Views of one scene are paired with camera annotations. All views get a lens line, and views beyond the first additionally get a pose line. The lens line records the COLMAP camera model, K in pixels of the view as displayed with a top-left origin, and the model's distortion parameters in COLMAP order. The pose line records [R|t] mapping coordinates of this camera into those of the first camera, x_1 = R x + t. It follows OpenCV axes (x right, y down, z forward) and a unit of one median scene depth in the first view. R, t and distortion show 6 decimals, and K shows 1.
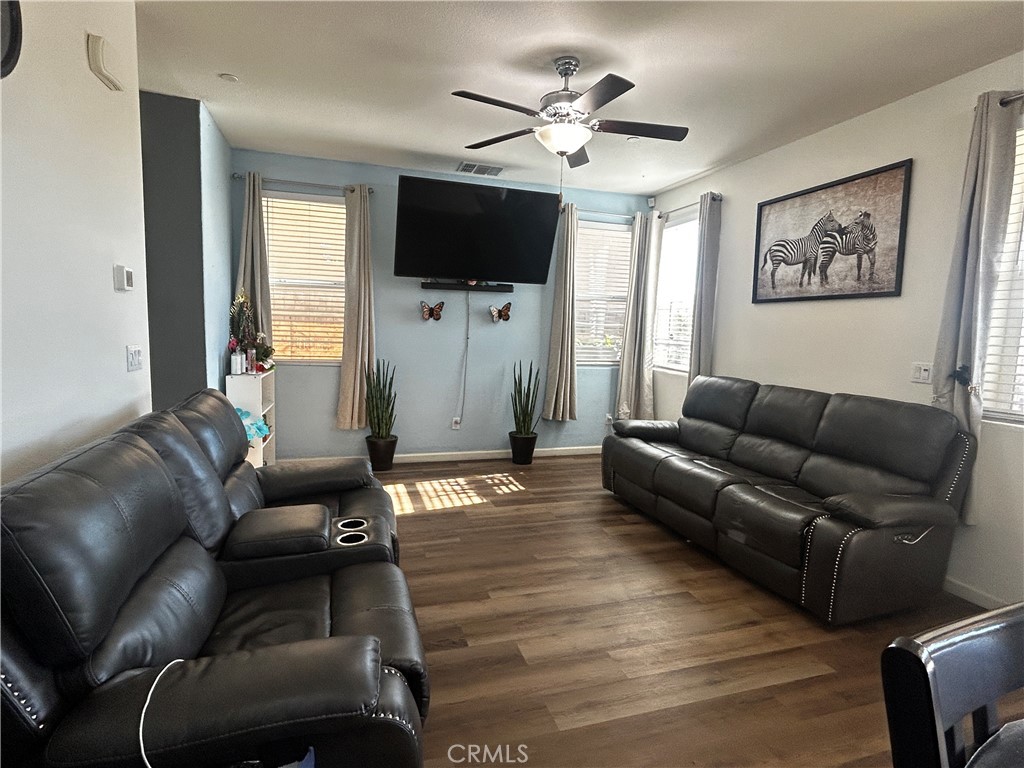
lens RADIAL K [[524.8, 0, 512.0], [0, 524.8, 384.0], [0, 0, 1]] dist [-0.021577, 0.000224]
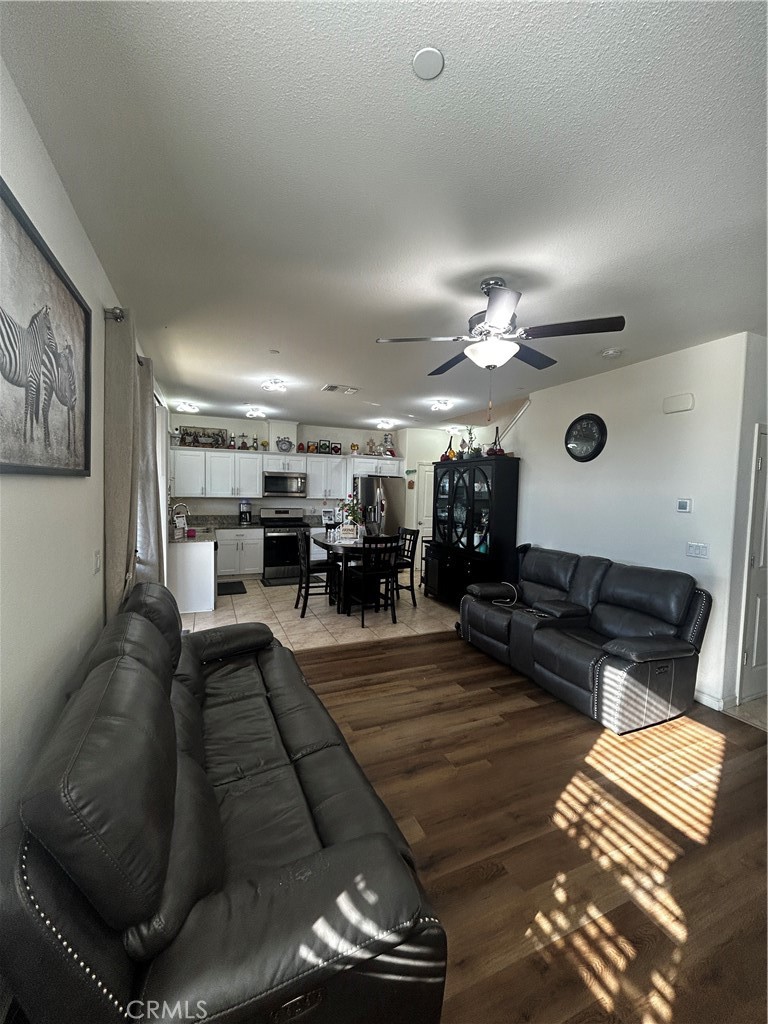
lens RADIAL K [[413.6, 0, 384.9], [0, 413.6, 514.0], [0, 0, 1]] dist [0.000993, -0.000014]
pose [[-0.993874, -0.049537, -0.098793, 0.217958], [-0.065329, 0.984354, 0.163645, -0.157189], [0.089141, 0.169096, -0.981560, 1.070551]]
